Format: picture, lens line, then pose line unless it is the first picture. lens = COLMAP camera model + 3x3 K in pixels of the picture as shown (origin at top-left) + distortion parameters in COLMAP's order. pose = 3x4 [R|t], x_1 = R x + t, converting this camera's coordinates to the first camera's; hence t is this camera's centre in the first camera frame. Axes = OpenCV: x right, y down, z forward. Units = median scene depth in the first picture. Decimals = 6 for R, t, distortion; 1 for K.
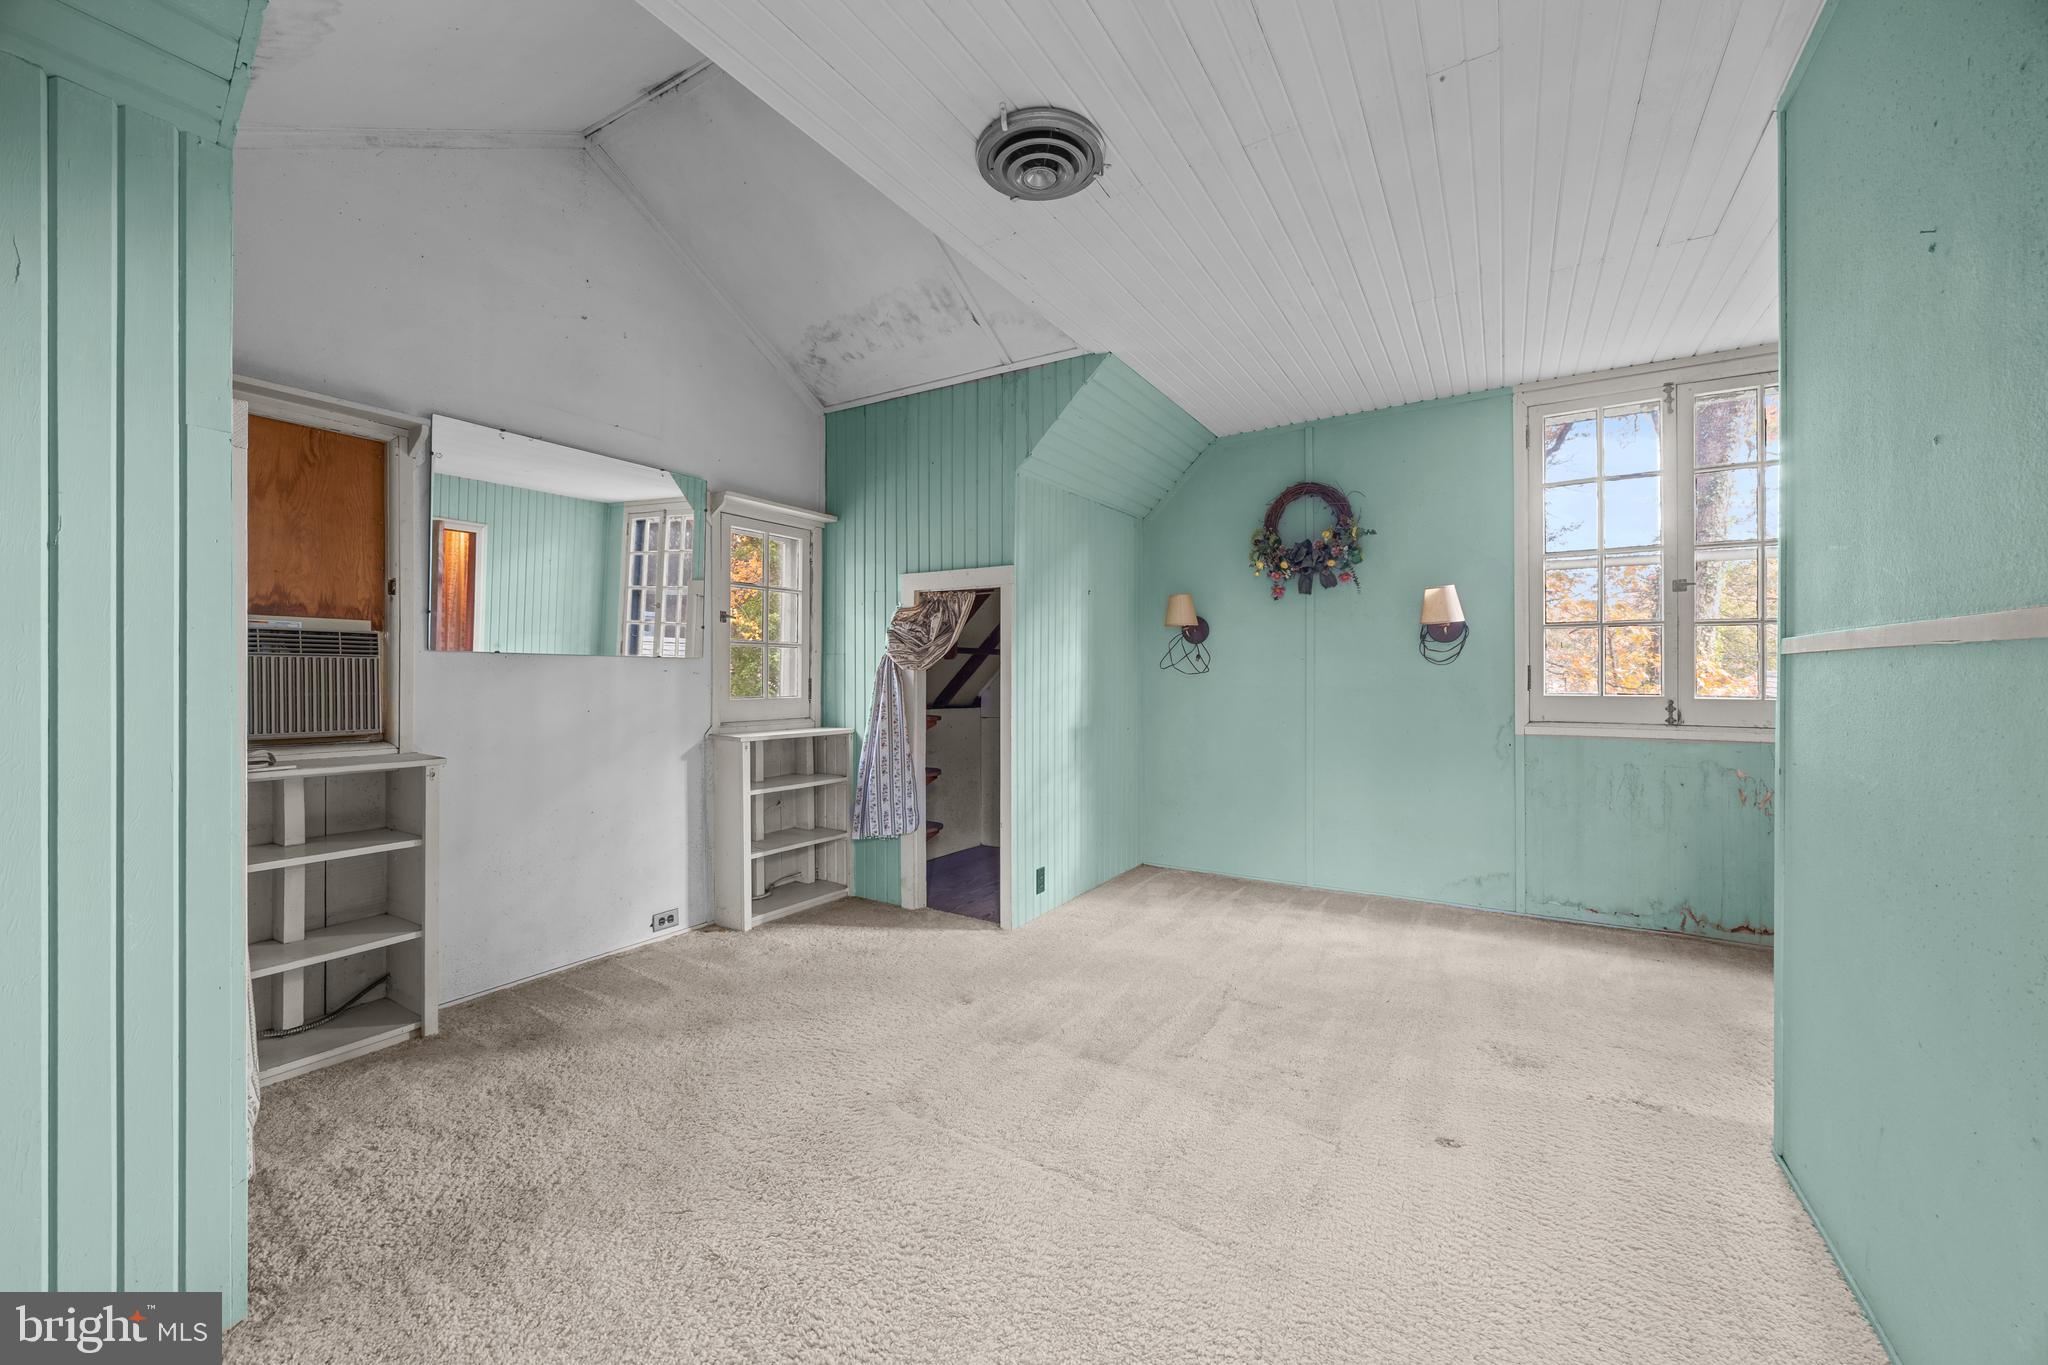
lens RADIAL K [[783.3, 0, 1016.9], [0, 783.3, 674.7], [0, 0, 1]] dist [-0.001476, 0.000309]
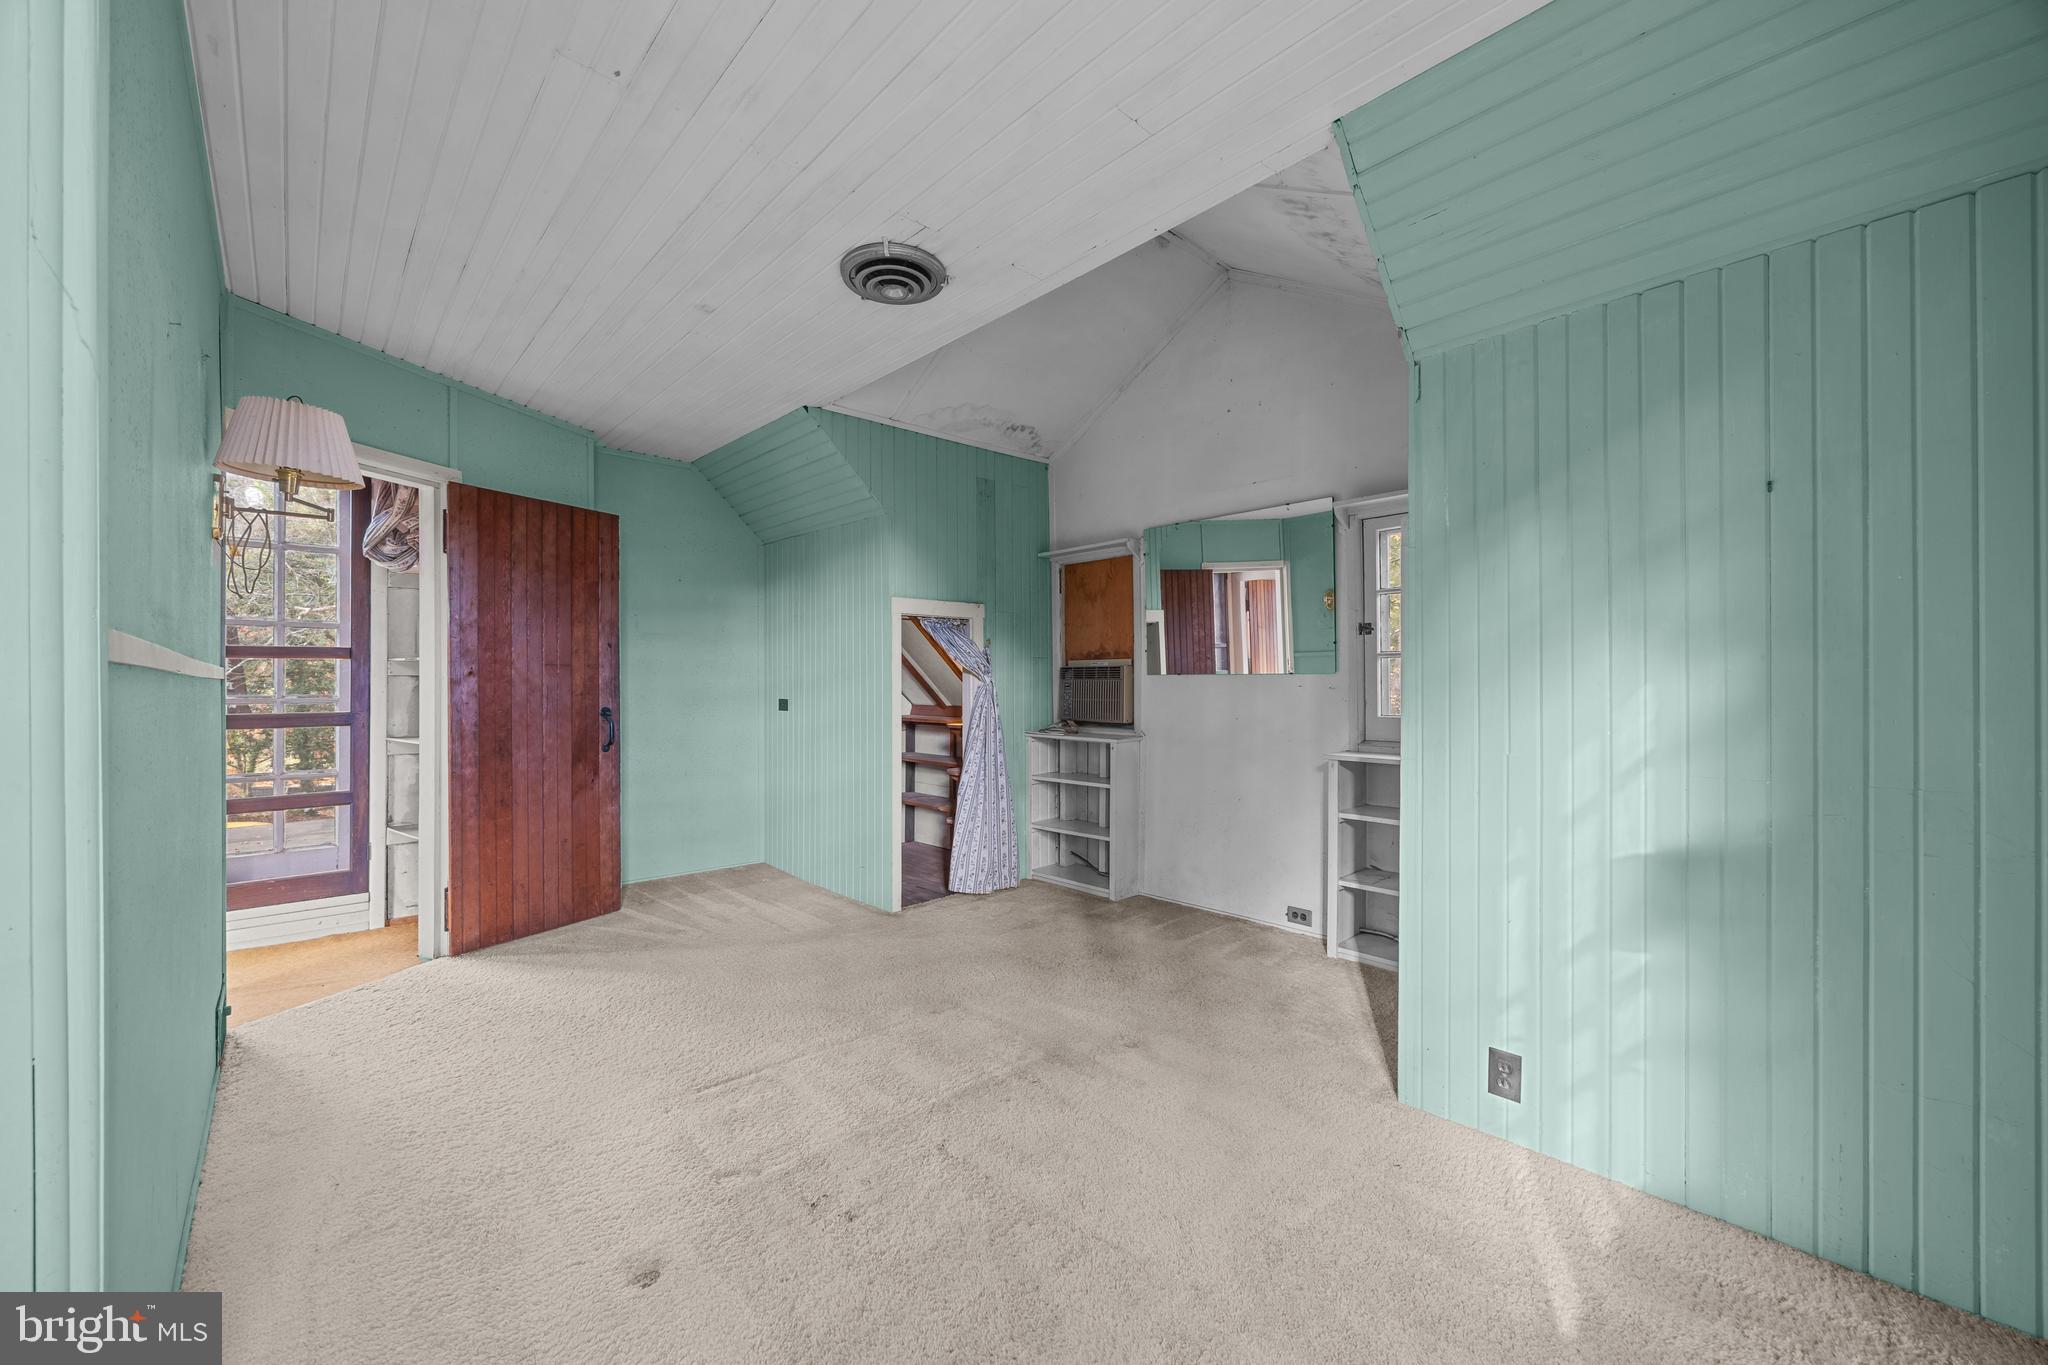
lens RADIAL K [[783.3, 0, 1009.1], [0, 783.3, 685.0], [0, 0, 1]] dist [-0.001476, 0.000309]
pose [[-0.255482, -0.005385, -0.966799, 0.658601], [0.000284, 0.999984, -0.005645, -0.000555], [0.966814, -0.001717, -0.255476, 0.831312]]
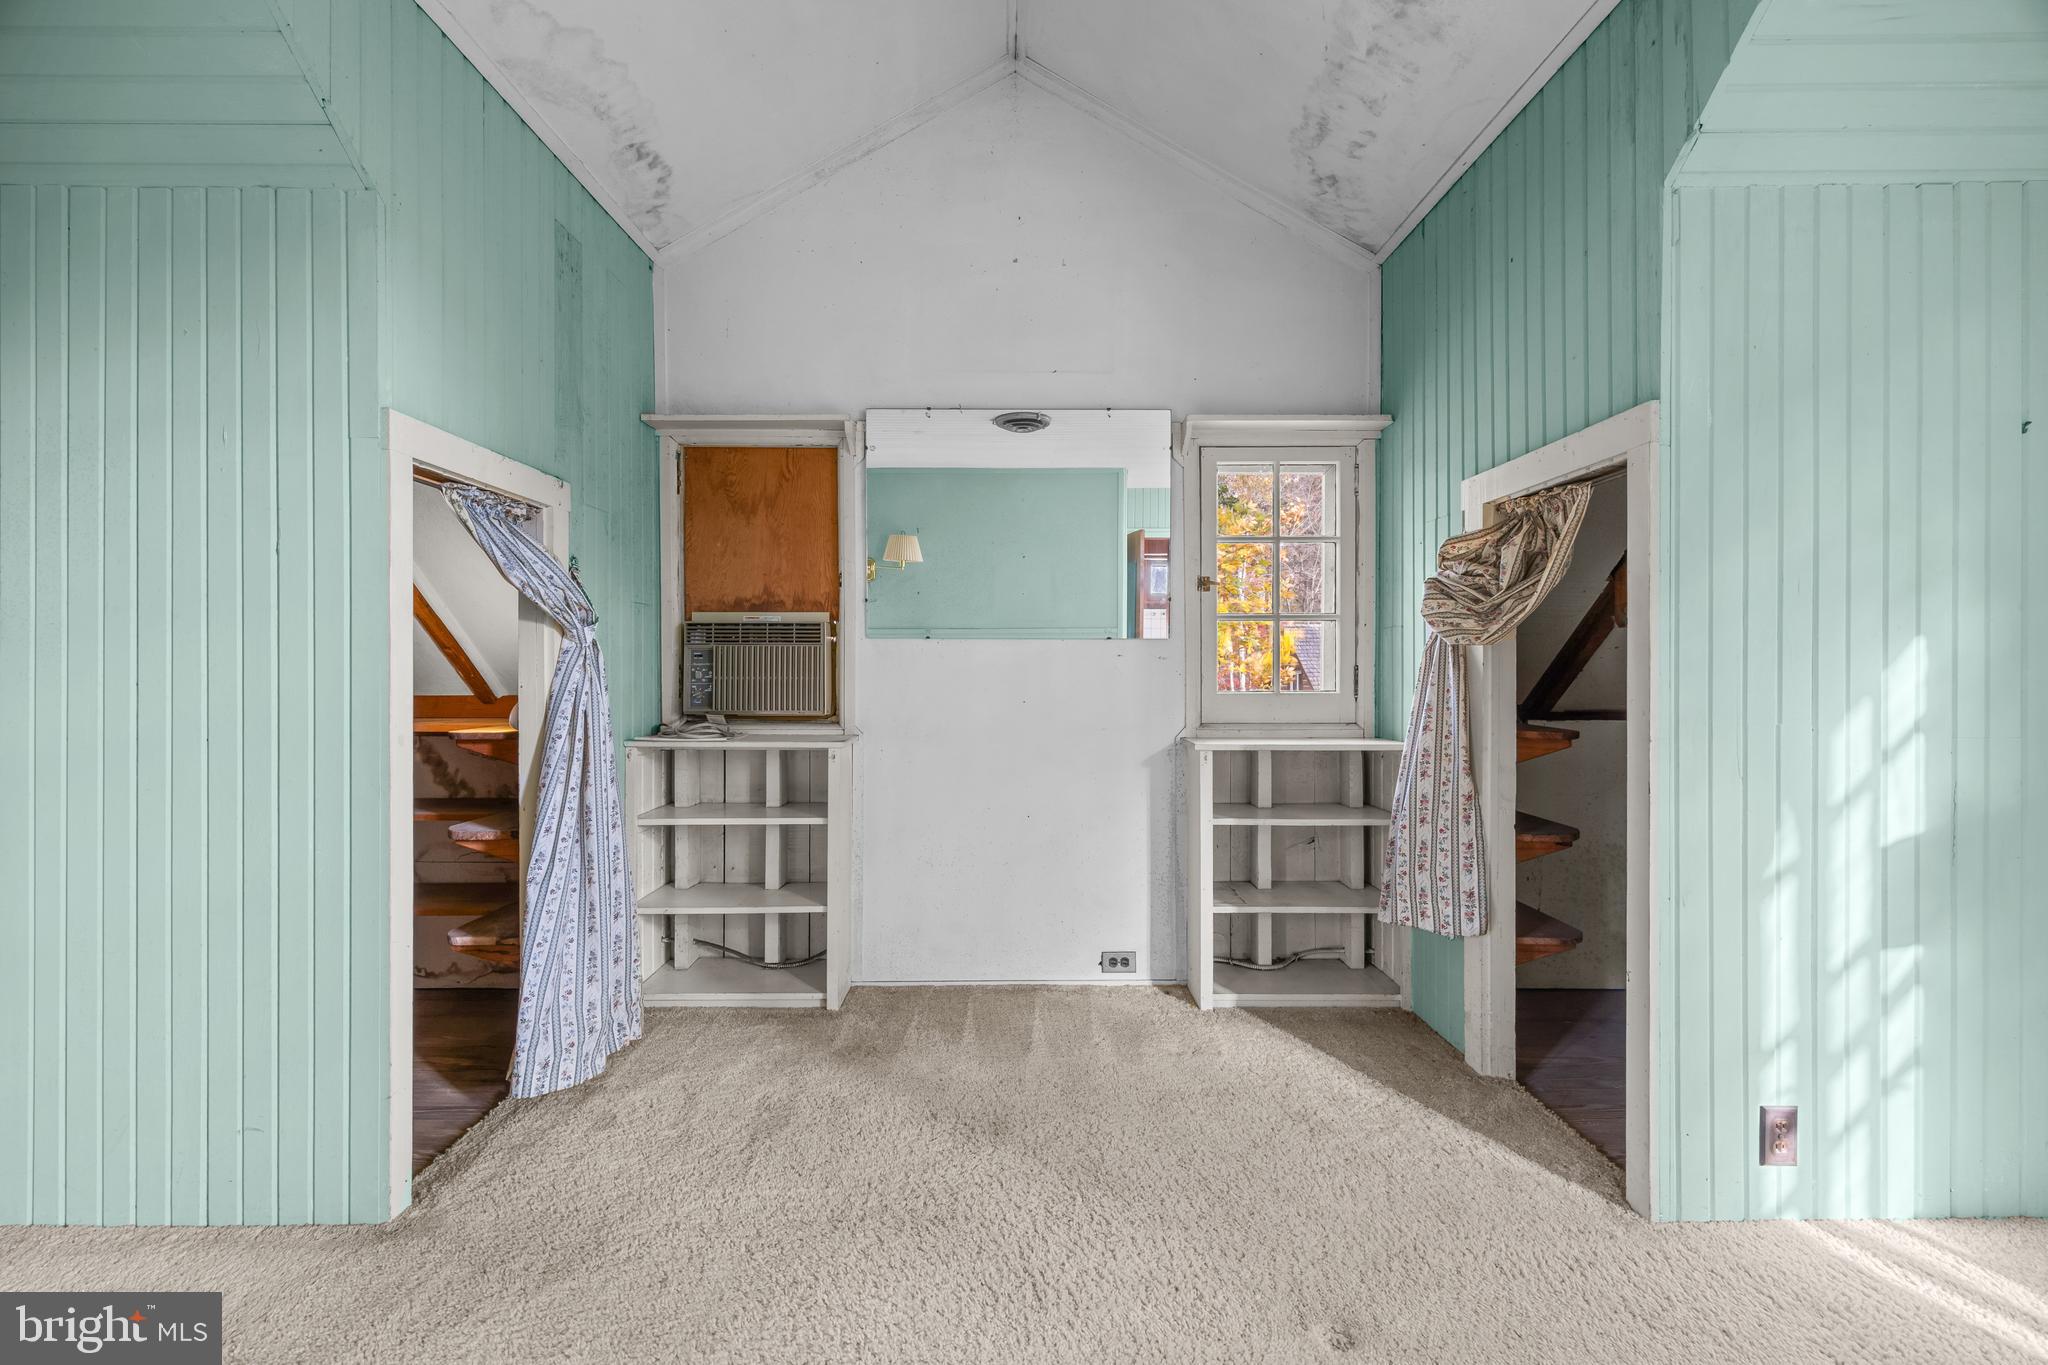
lens RADIAL K [[783.3, 0, 1021.3], [0, 783.3, 676.3], [0, 0, 1]] dist [-0.001476, 0.000309]
pose [[0.534653, -0.003396, -0.845065, 0.173601], [0.003153, 0.999993, -0.002024, 0.016775], [0.845066, -0.001582, 0.534660, 0.448844]]
